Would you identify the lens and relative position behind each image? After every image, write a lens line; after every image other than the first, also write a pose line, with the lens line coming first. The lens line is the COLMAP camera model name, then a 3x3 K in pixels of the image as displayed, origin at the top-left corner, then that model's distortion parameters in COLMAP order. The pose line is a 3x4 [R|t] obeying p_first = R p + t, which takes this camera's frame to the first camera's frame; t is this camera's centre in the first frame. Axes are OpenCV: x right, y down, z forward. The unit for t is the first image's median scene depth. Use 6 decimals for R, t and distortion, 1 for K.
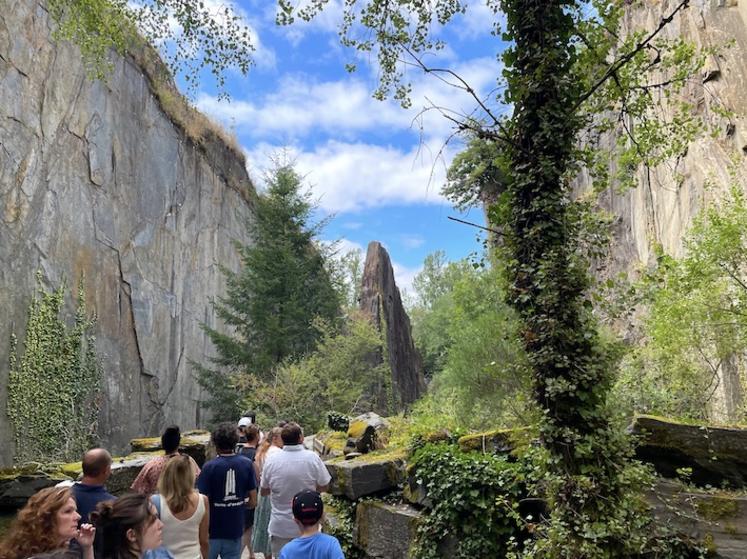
lens RADIAL K [[562.3, 0, 355.8], [0, 562.3, 278.5], [0, 0, 1]] dist [0.086791, -0.119413]
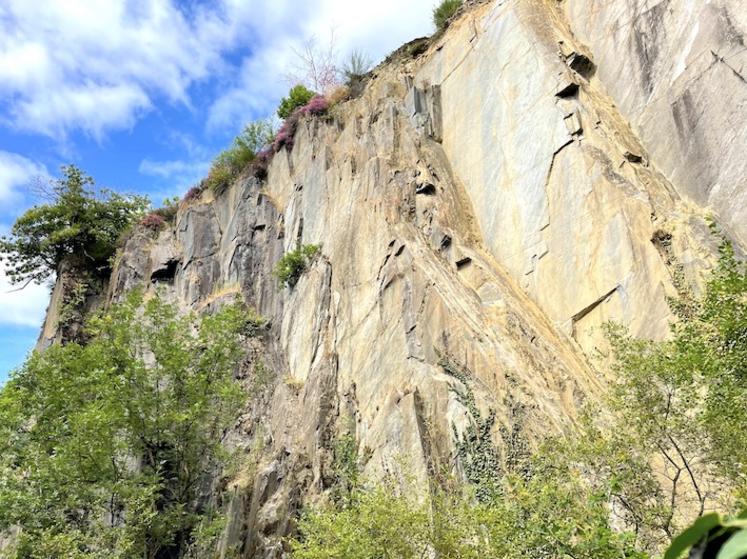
lens RADIAL K [[562.3, 0, 355.8], [0, 562.3, 278.5], [0, 0, 1]] dist [0.086791, -0.119413]
pose [[0.648808, 0.346831, 0.677316, -0.040463], [-0.145369, 0.930189, -0.337070, 0.112870], [-0.746938, 0.120233, 0.653932, 0.443998]]
